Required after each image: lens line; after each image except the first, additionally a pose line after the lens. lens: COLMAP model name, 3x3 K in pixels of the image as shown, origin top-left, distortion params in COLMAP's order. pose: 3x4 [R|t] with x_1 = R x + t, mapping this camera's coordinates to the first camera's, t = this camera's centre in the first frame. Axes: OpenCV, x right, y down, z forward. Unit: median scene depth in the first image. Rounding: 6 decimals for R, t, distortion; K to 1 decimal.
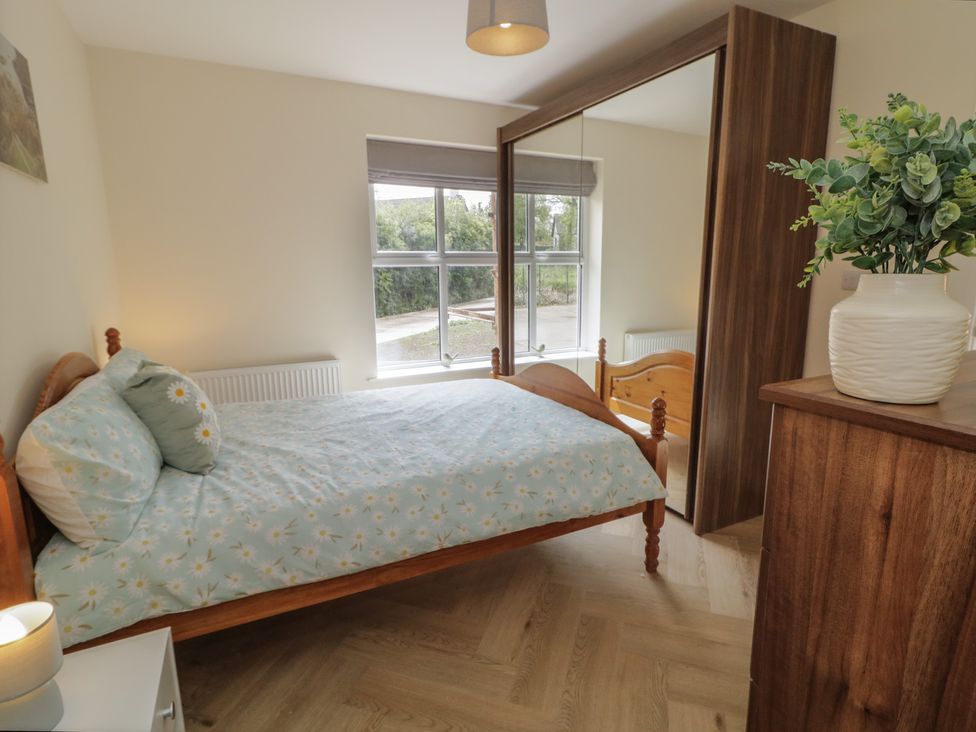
lens RADIAL K [[516.5, 0, 490.7], [0, 516.5, 360.9], [0, 0, 1]] dist [0.001144, -0.001809]
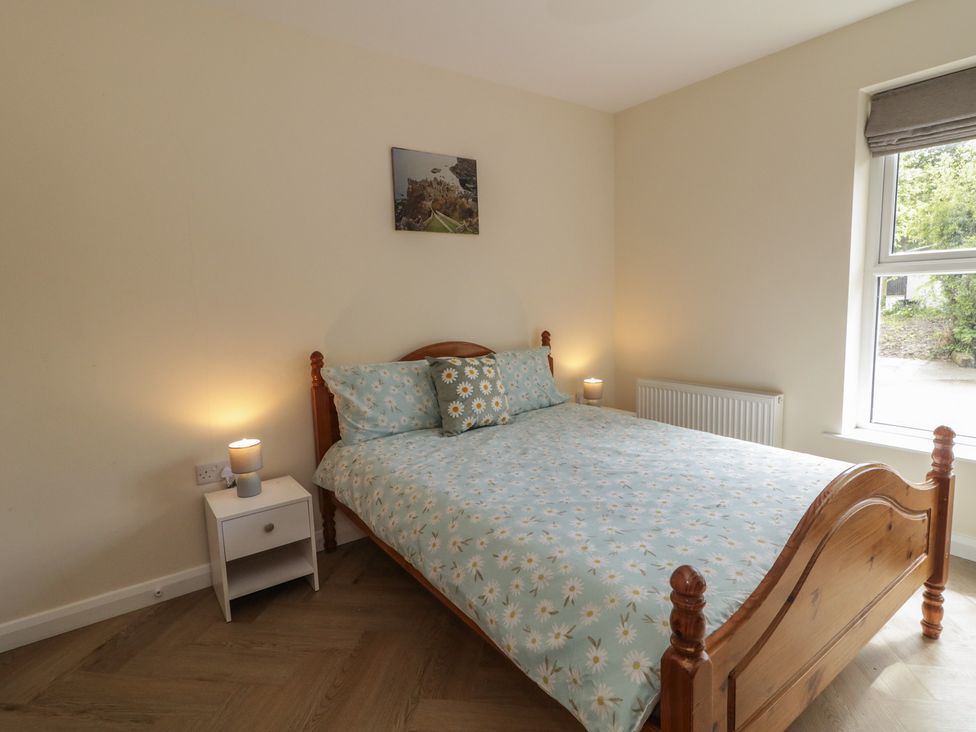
lens RADIAL K [[516.5, 0, 490.7], [0, 516.5, 360.9], [0, 0, 1]] dist [0.001144, -0.001809]
pose [[0.192540, 0.126392, -0.973115, 0.724460], [-0.153956, 0.983280, 0.097251, -0.122894], [0.969137, 0.131092, 0.208780, 0.747307]]
